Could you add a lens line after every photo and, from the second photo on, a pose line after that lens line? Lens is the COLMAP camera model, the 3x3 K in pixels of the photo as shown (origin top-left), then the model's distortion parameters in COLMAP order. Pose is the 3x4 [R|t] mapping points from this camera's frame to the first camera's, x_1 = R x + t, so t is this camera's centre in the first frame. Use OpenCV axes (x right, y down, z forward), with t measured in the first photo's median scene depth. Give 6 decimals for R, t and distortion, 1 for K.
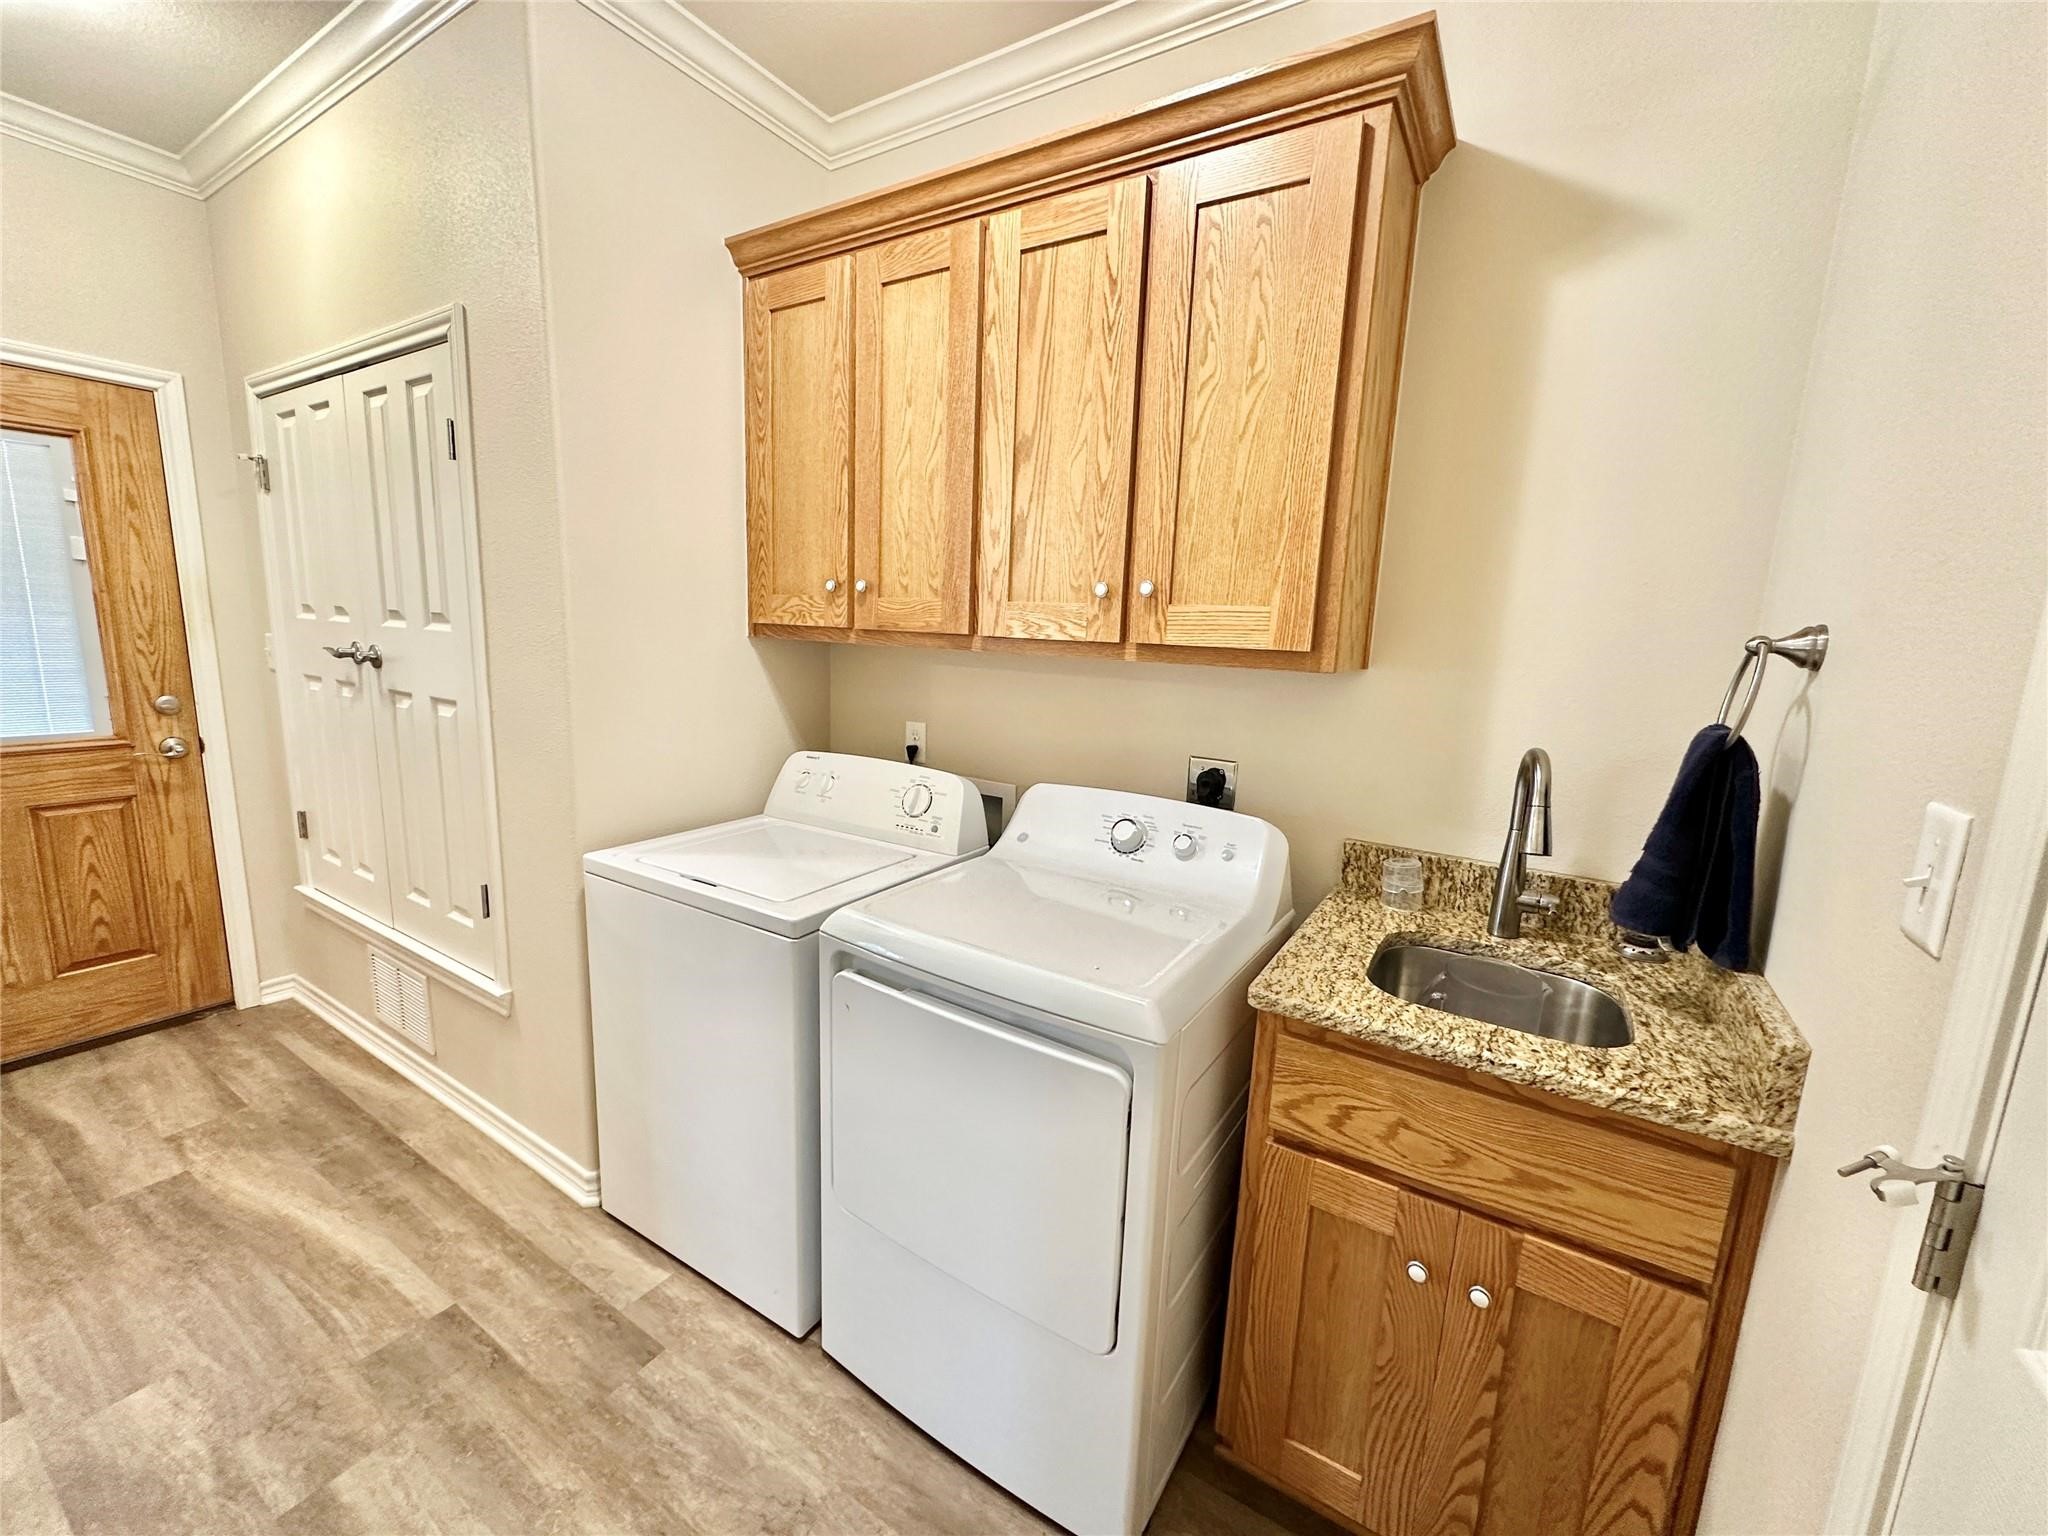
lens RADIAL K [[815.9, 0, 1023.7], [0, 815.9, 766.2], [0, 0, 1]] dist [-0.001951, 0.000791]
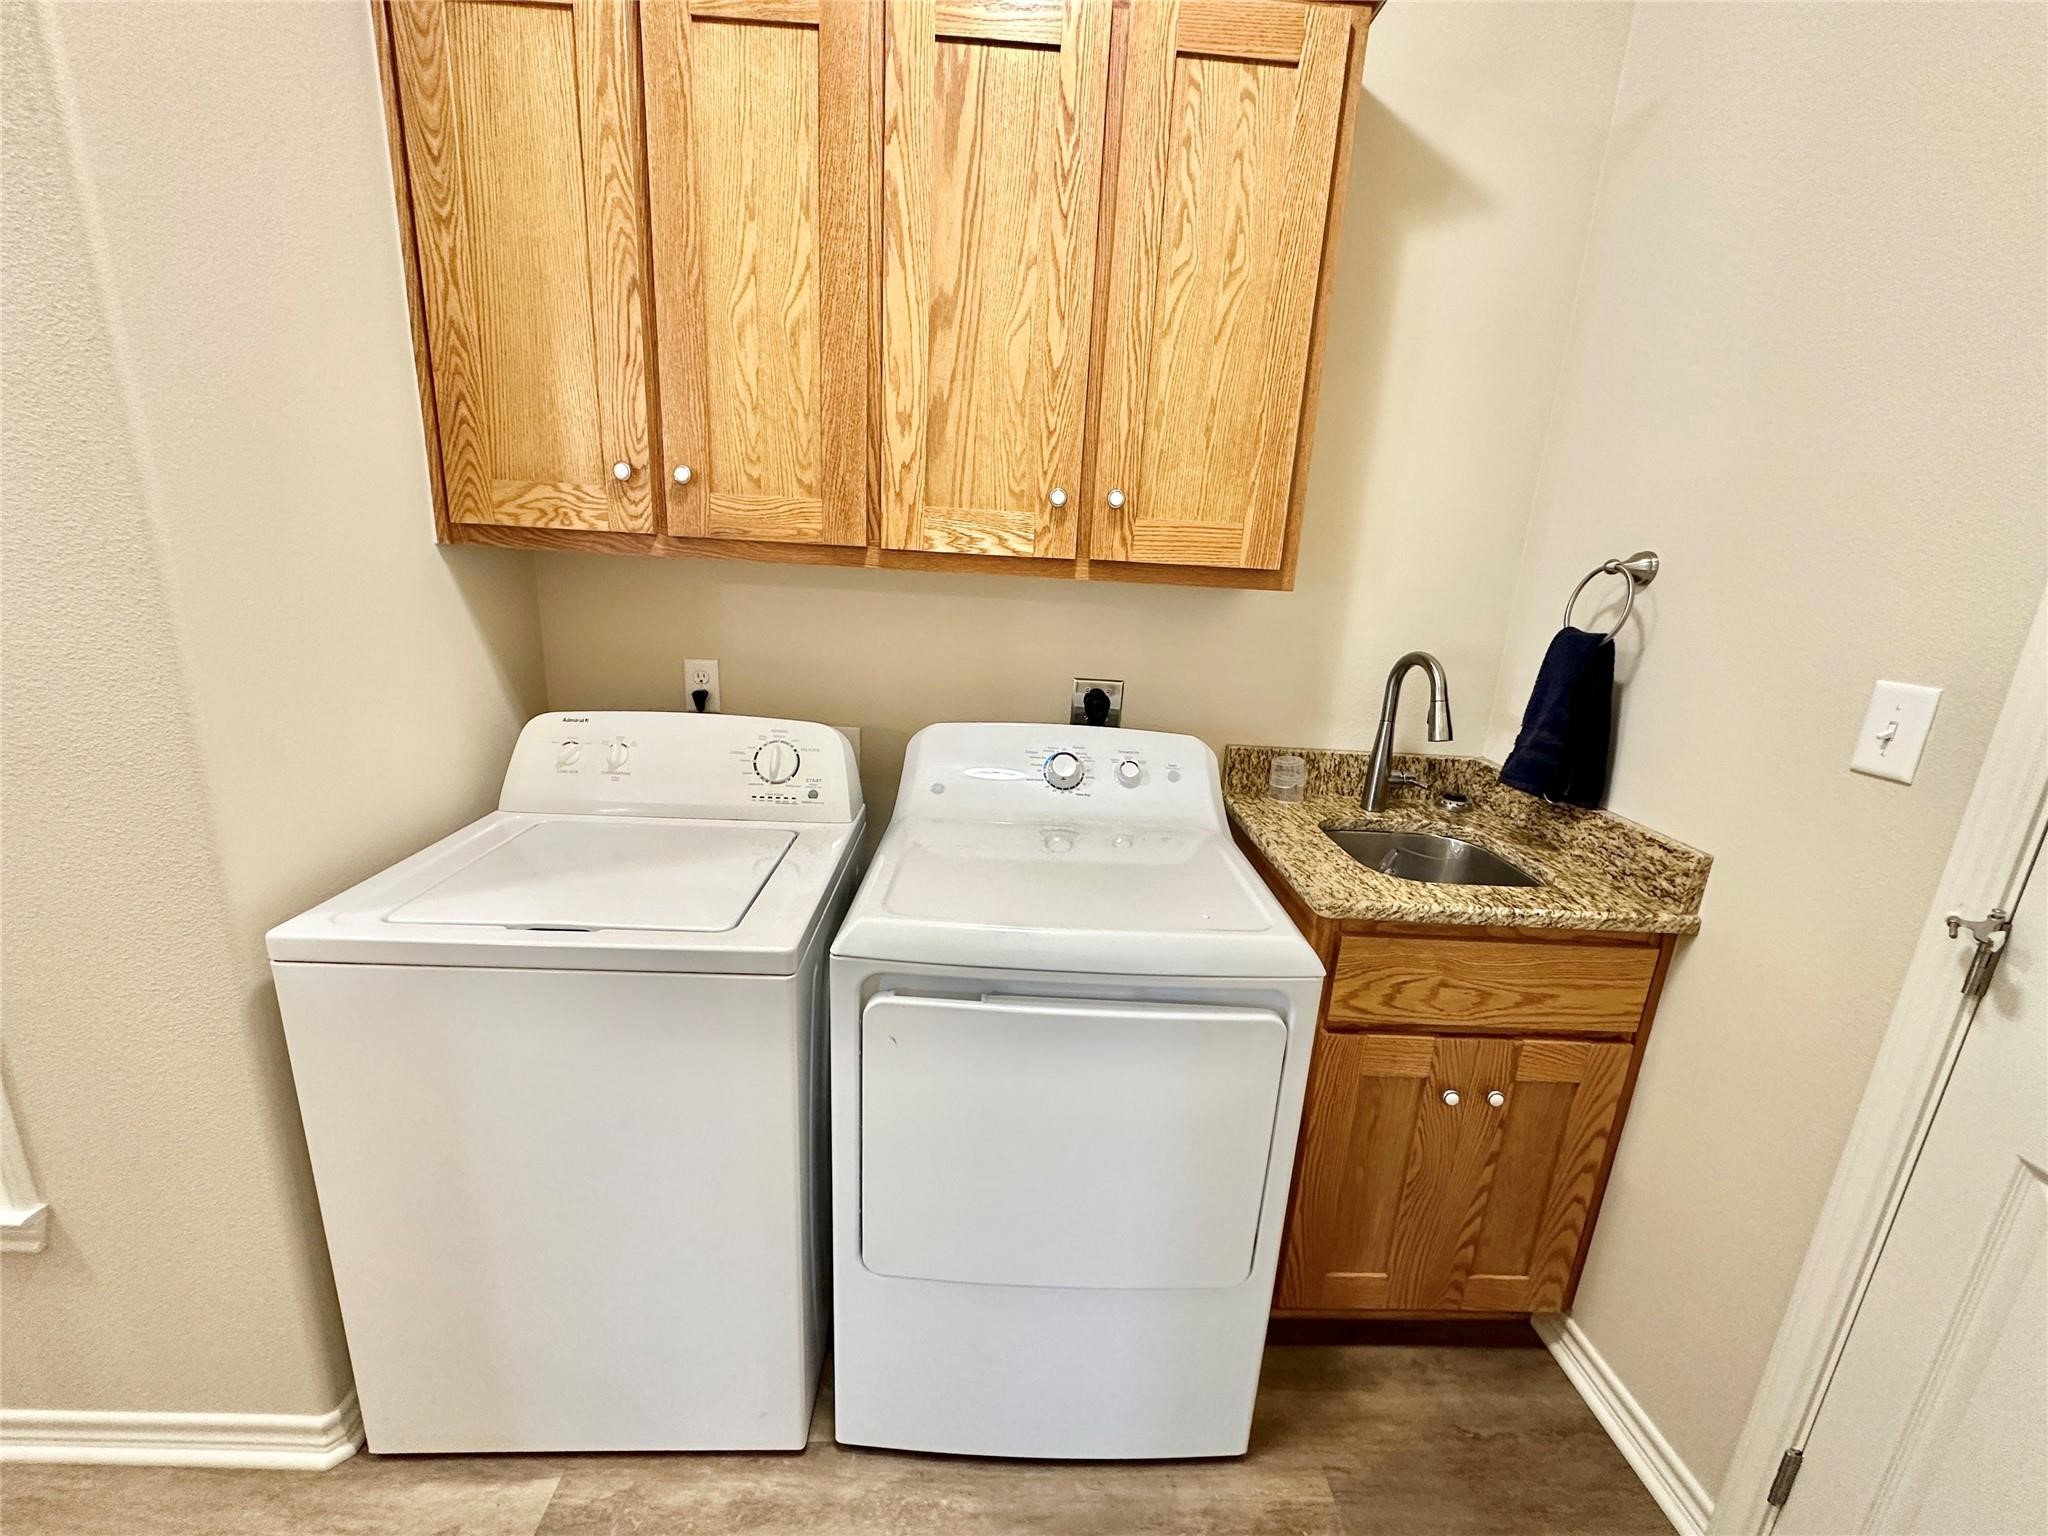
lens RADIAL K [[815.9, 0, 1023.7], [0, 815.9, 766.2], [0, 0, 1]] dist [-0.001951, 0.000791]
pose [[0.831278, -0.136000, 0.538963, -0.465588], [0.074418, 0.988108, 0.134555, -0.054297], [-0.550853, -0.071744, 0.831513, 0.283885]]
